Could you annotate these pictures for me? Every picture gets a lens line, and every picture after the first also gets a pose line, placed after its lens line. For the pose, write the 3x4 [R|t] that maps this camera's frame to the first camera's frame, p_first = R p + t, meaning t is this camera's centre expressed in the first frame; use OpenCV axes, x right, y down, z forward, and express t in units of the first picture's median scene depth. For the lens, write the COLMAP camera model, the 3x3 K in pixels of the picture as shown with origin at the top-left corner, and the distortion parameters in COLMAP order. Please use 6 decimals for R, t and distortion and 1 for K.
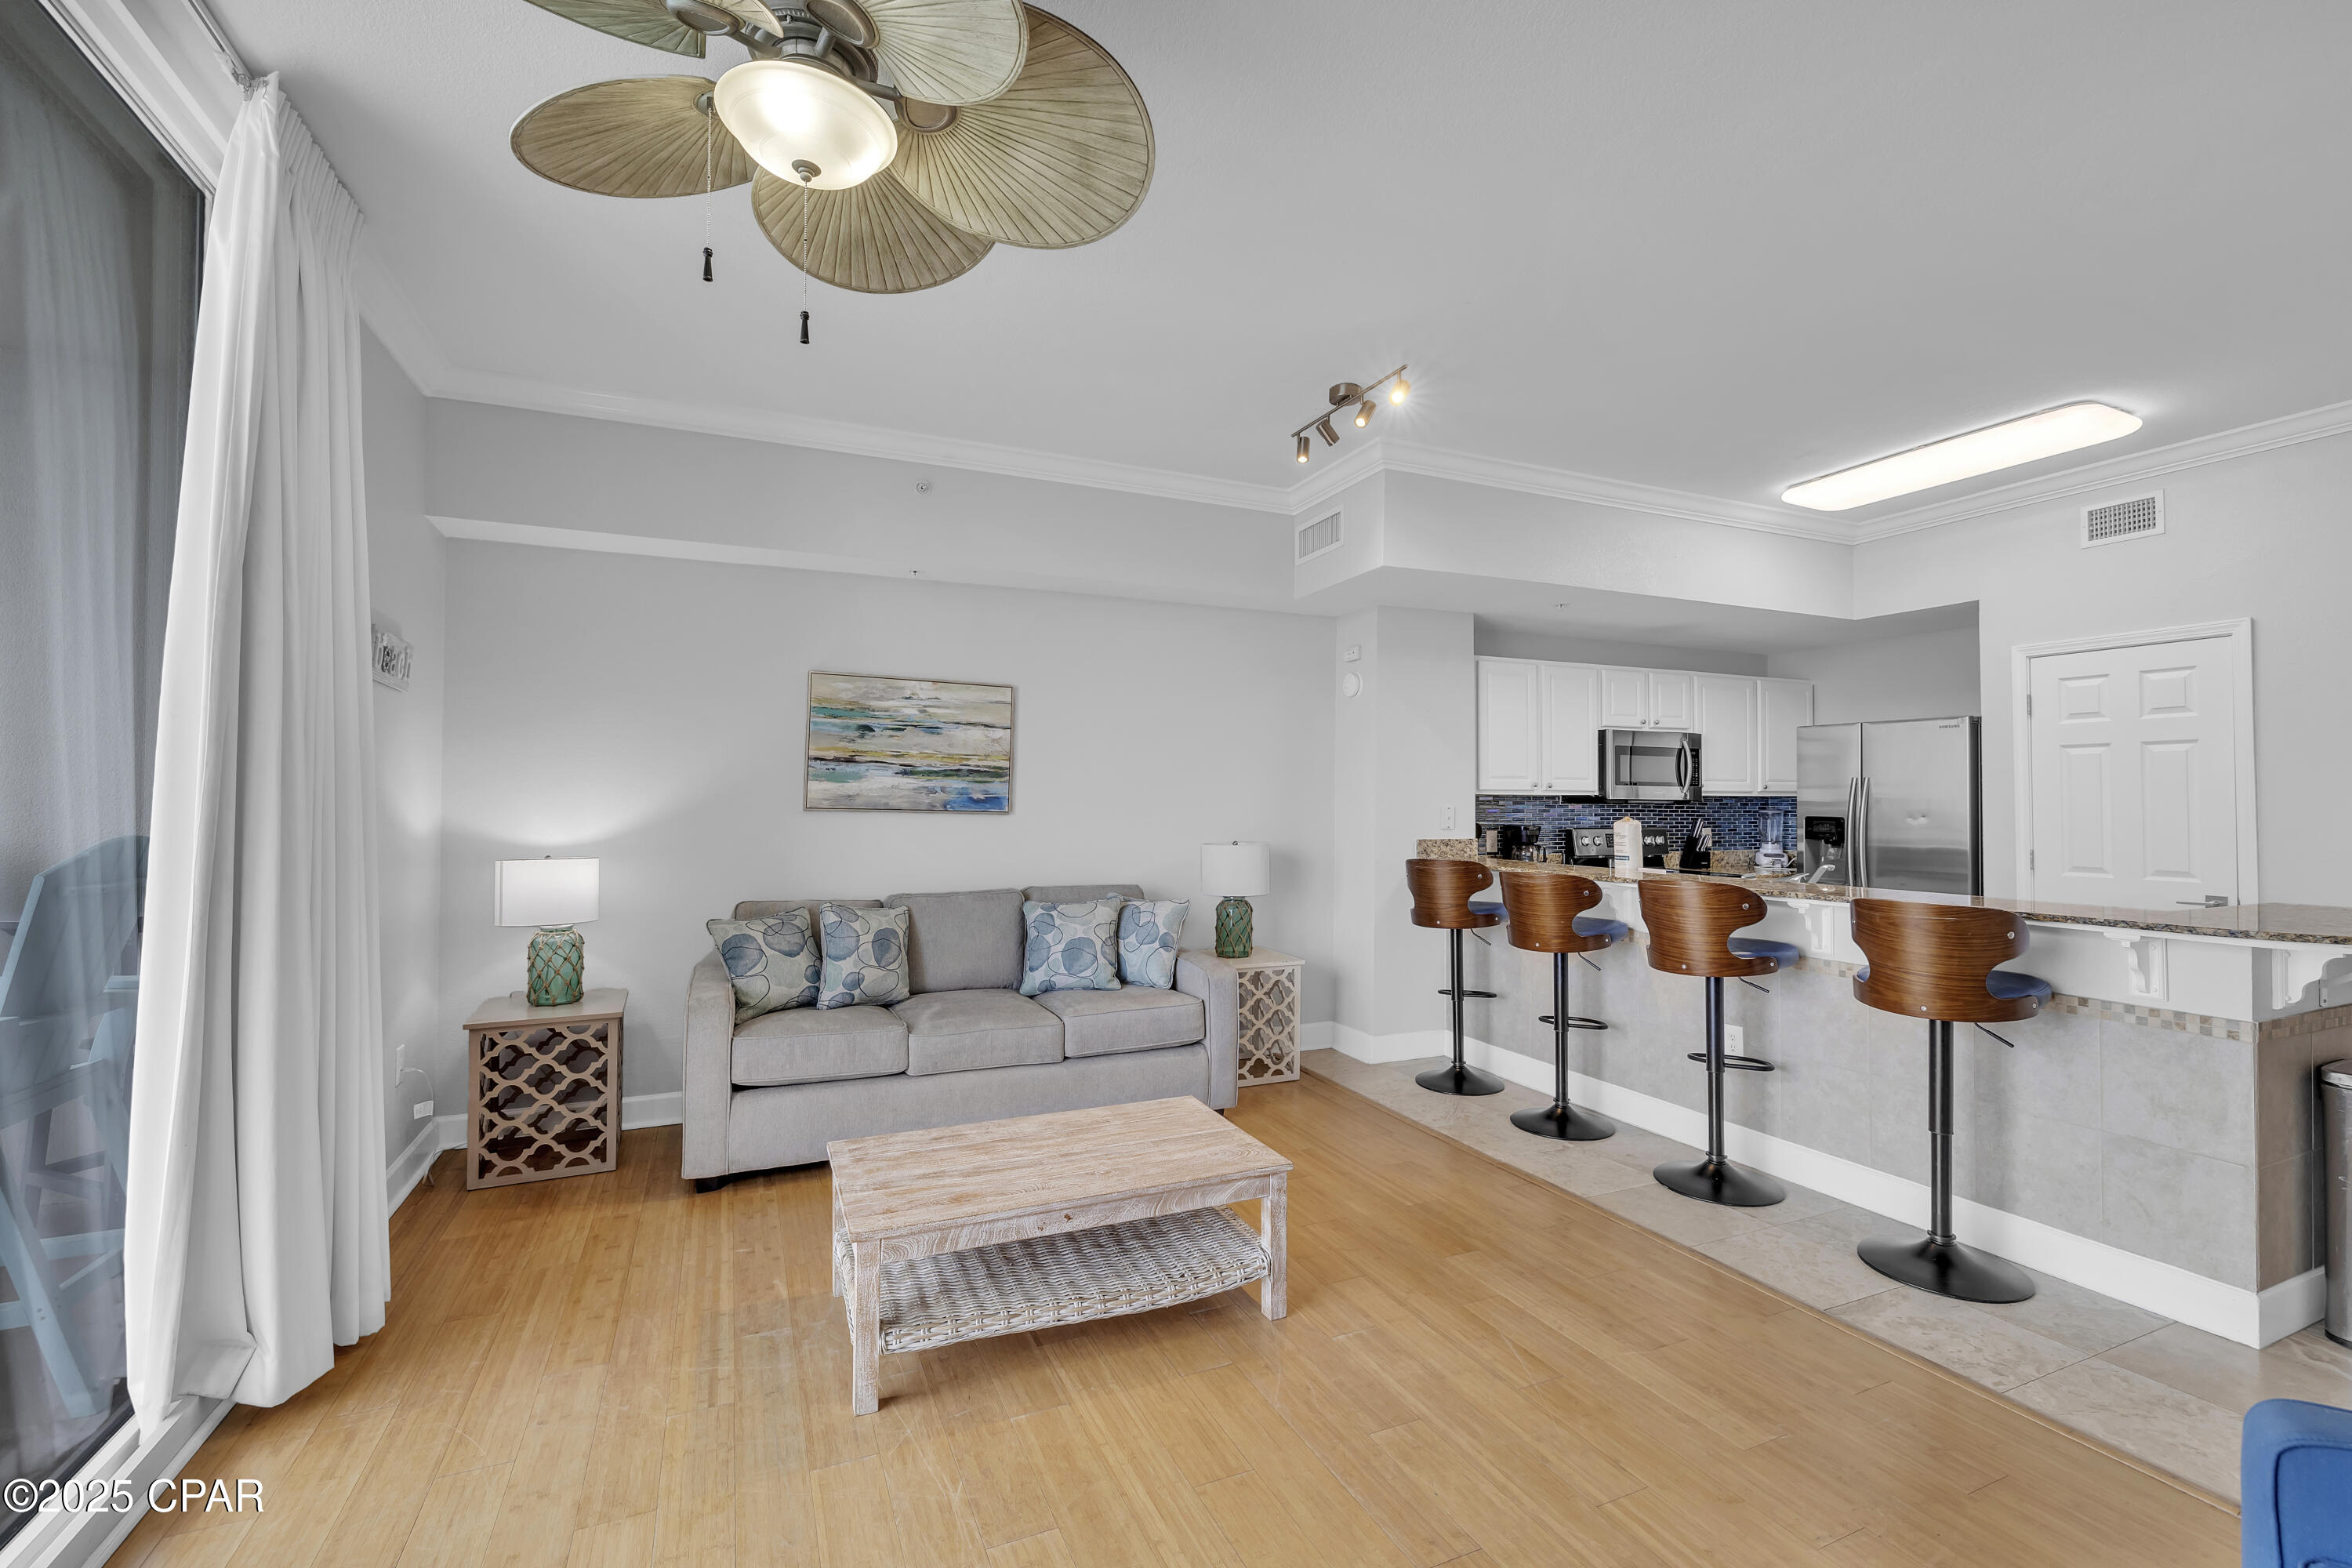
lens RADIAL K [[1007.4, 0, 1175.8], [0, 1007.4, 781.0], [0, 0, 1]] dist [-0.000234, 0.000043]
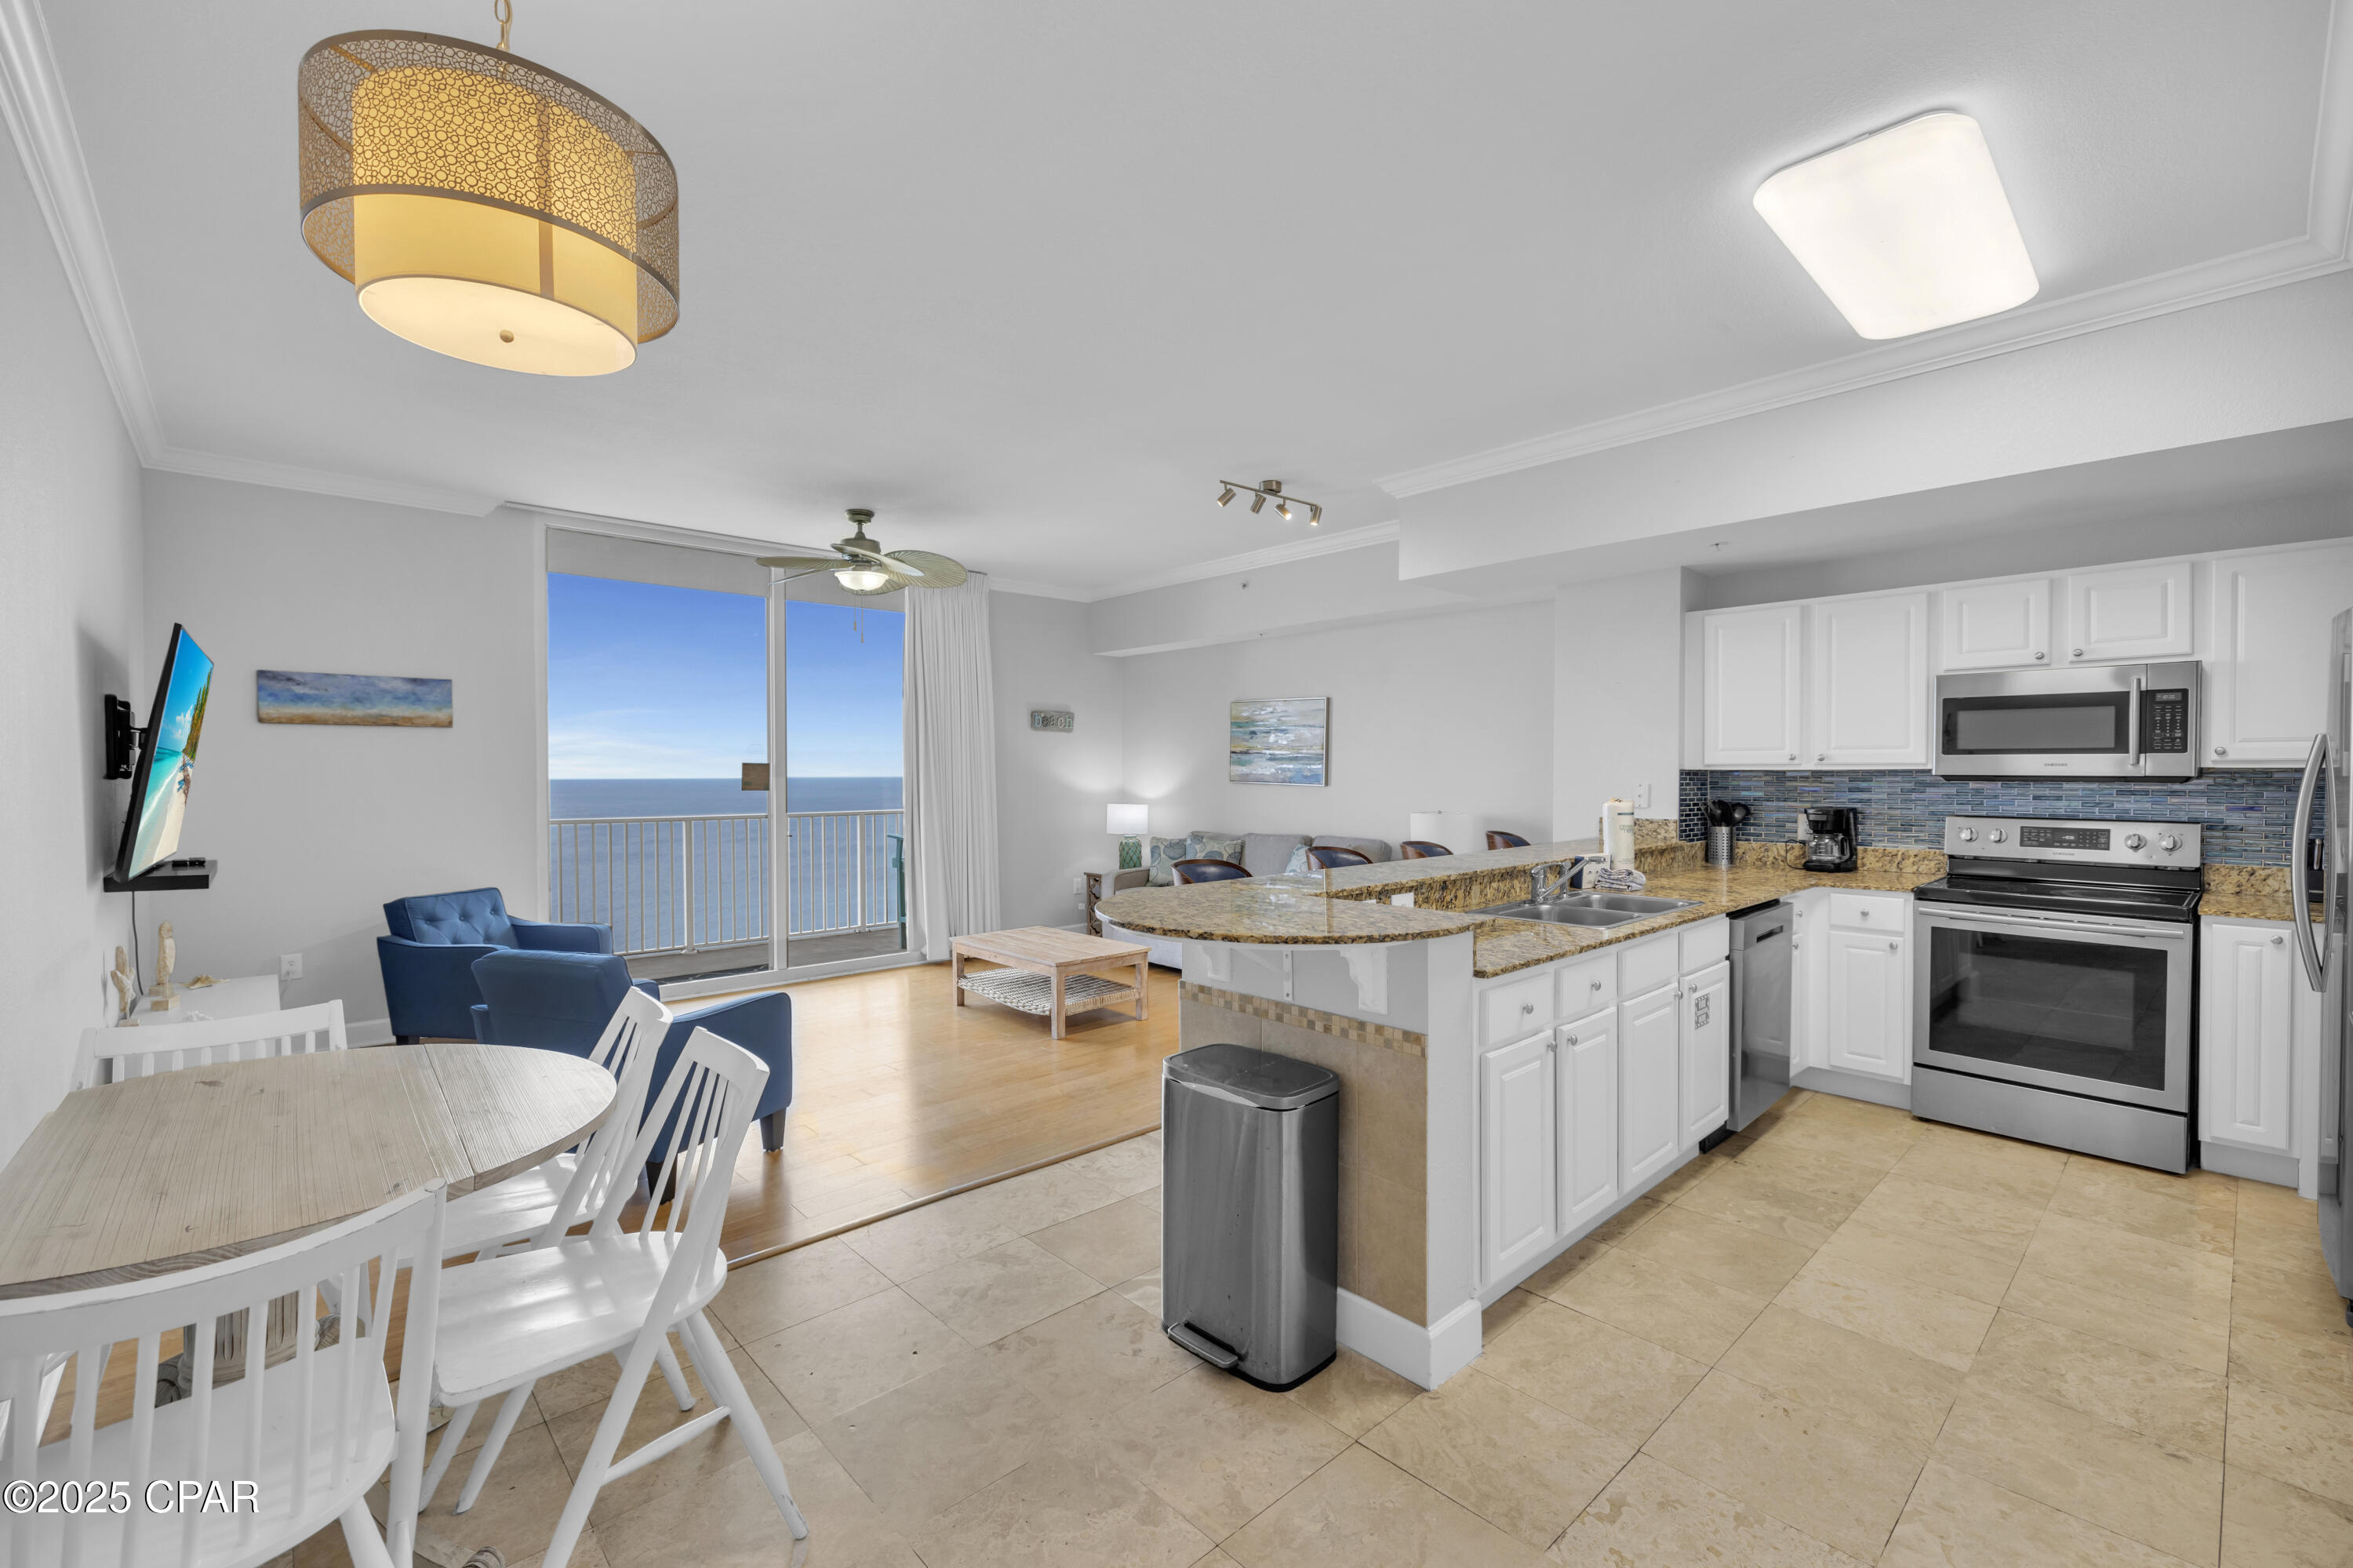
lens RADIAL K [[992.8, 0, 1176.5], [0, 992.8, 784.0], [0, 0, 1]] dist [-0.000205, -0.000391]
pose [[0.322866, 0.010161, -0.946390, 1.312762], [0.024558, 0.999516, 0.019110, -0.003144], [0.946126, -0.029411, 0.322460, 0.388454]]
